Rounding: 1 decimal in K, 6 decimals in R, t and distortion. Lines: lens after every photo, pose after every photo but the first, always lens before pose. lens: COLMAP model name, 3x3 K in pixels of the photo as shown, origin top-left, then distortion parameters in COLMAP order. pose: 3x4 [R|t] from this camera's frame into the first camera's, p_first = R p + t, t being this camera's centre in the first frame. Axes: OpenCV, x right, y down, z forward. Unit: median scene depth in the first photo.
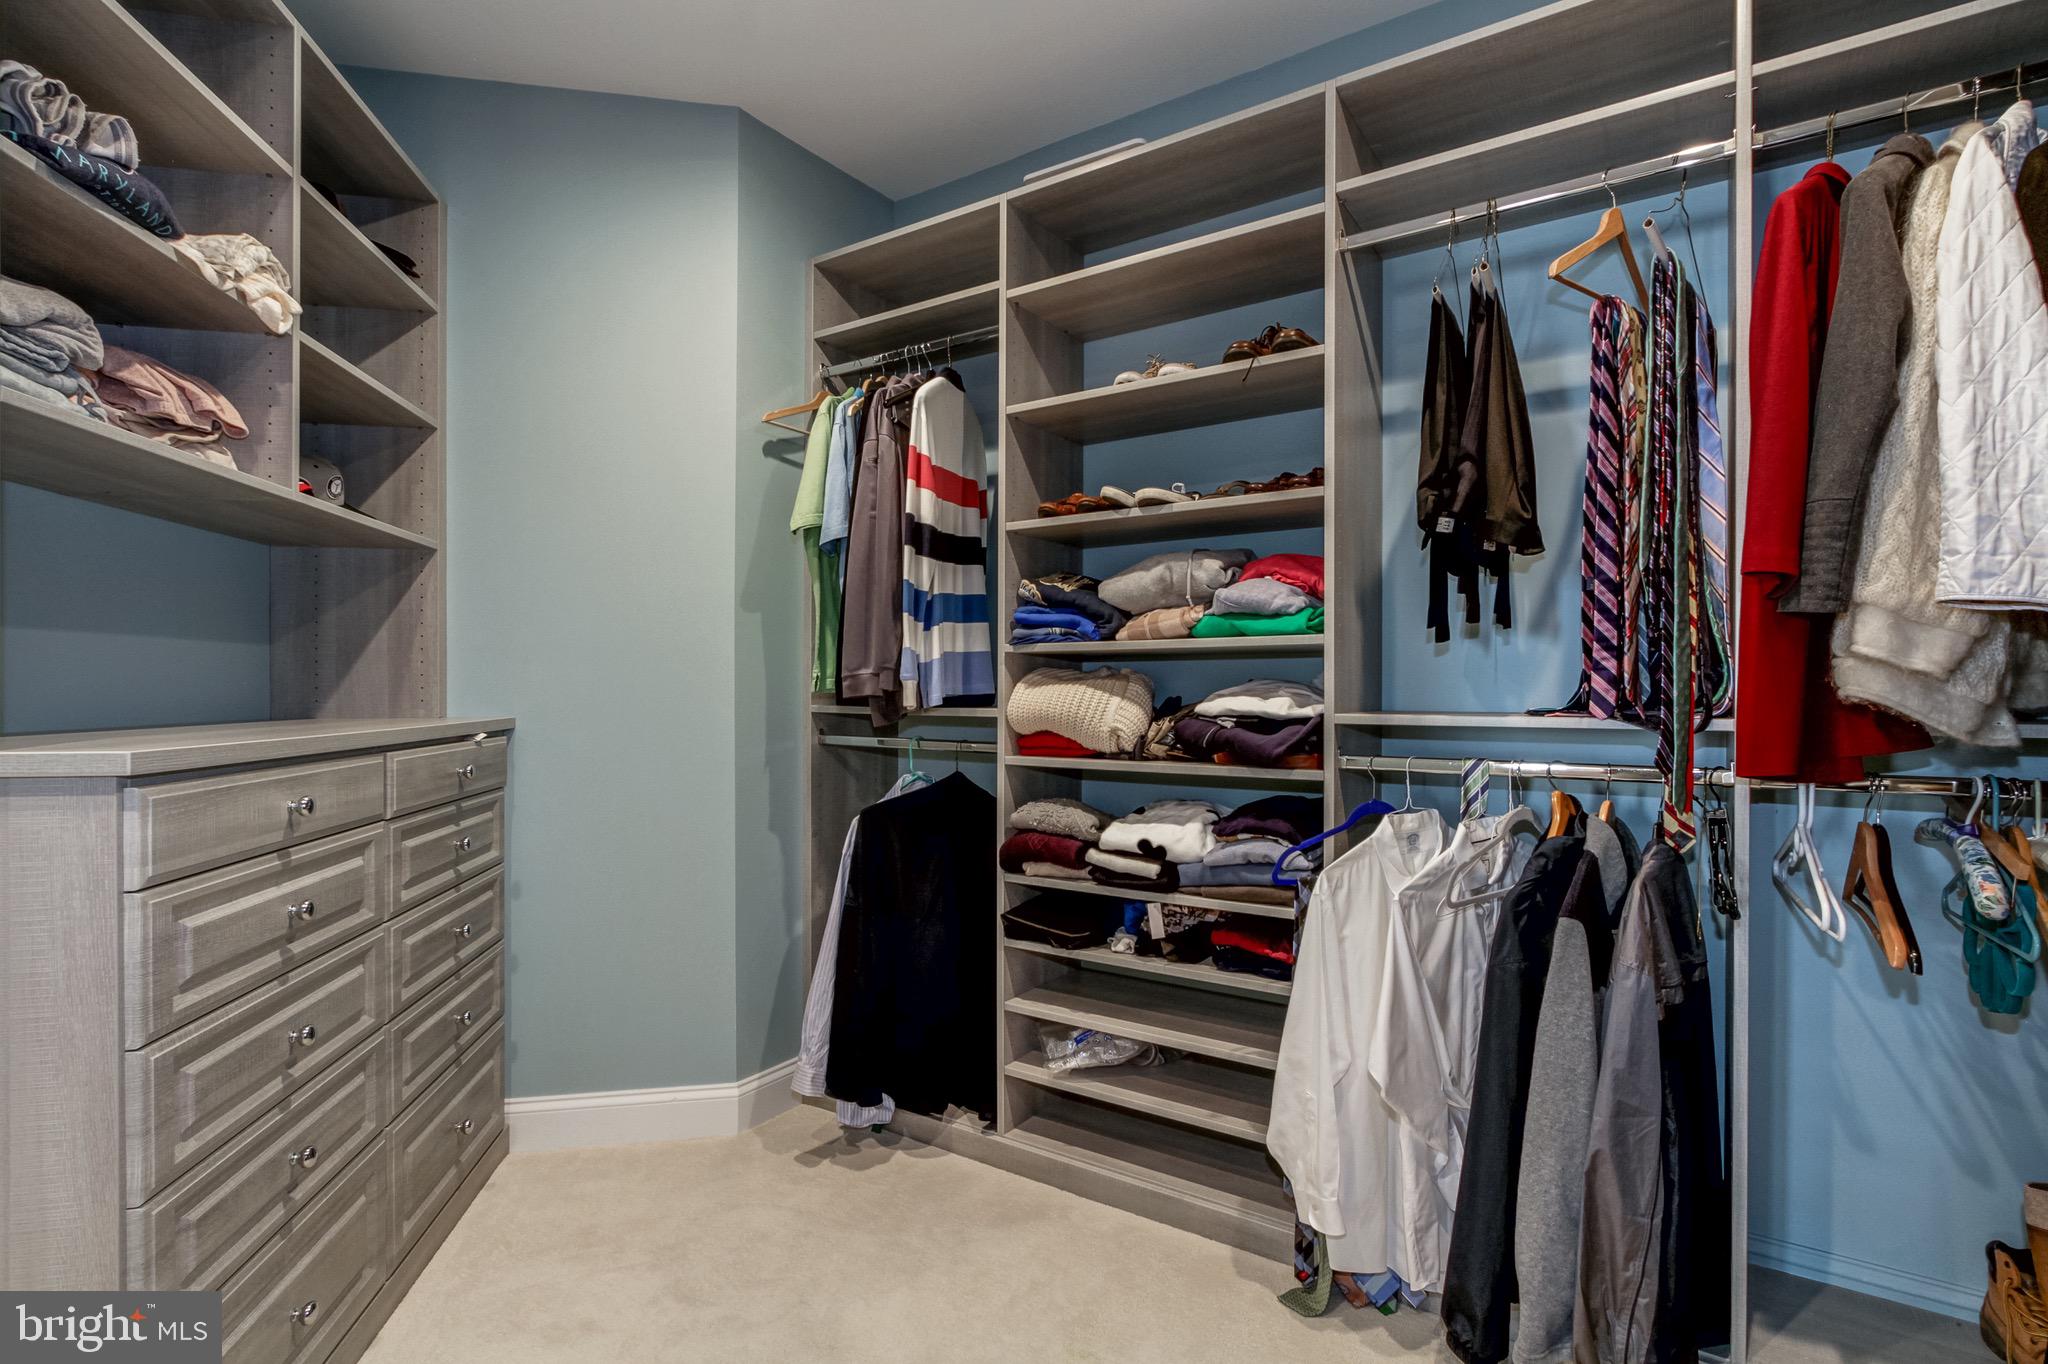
lens RADIAL K [[911.1, 0, 1021.4], [0, 911.1, 697.8], [0, 0, 1]] dist [-0.003192, -0.000143]
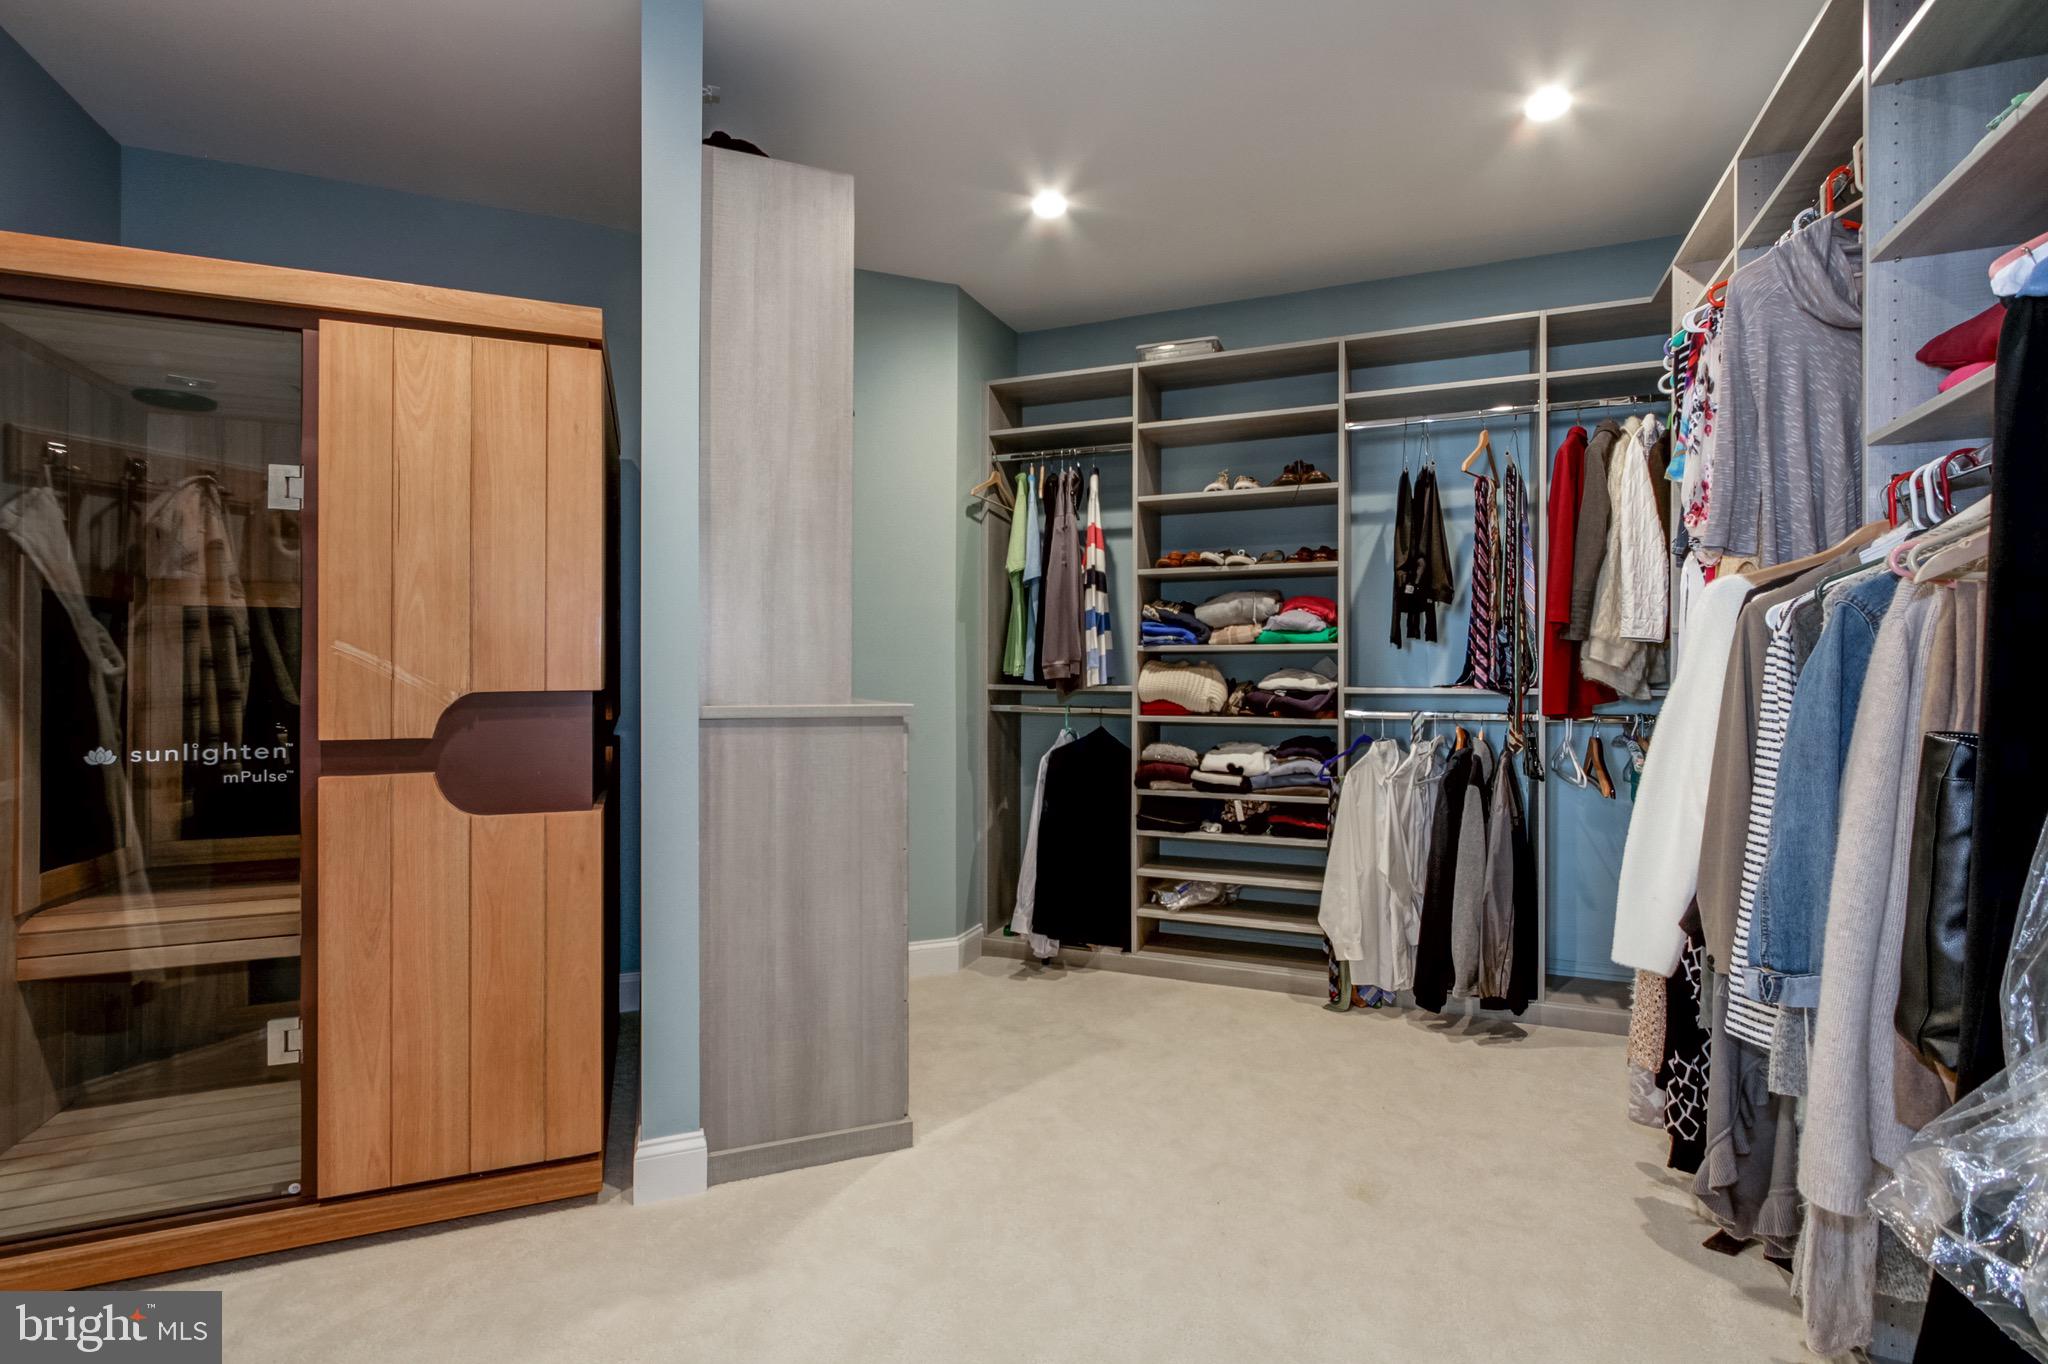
lens RADIAL K [[970.1, 0, 1024.0], [0, 970.1, 682.0], [0, 0, 1]] dist [0.000709, 0.000063]
pose [[0.971131, -0.002249, 0.238536, -0.687852], [0.001896, 0.999997, 0.001708, 0.001764], [-0.238539, -0.001207, 0.971132, -0.675309]]
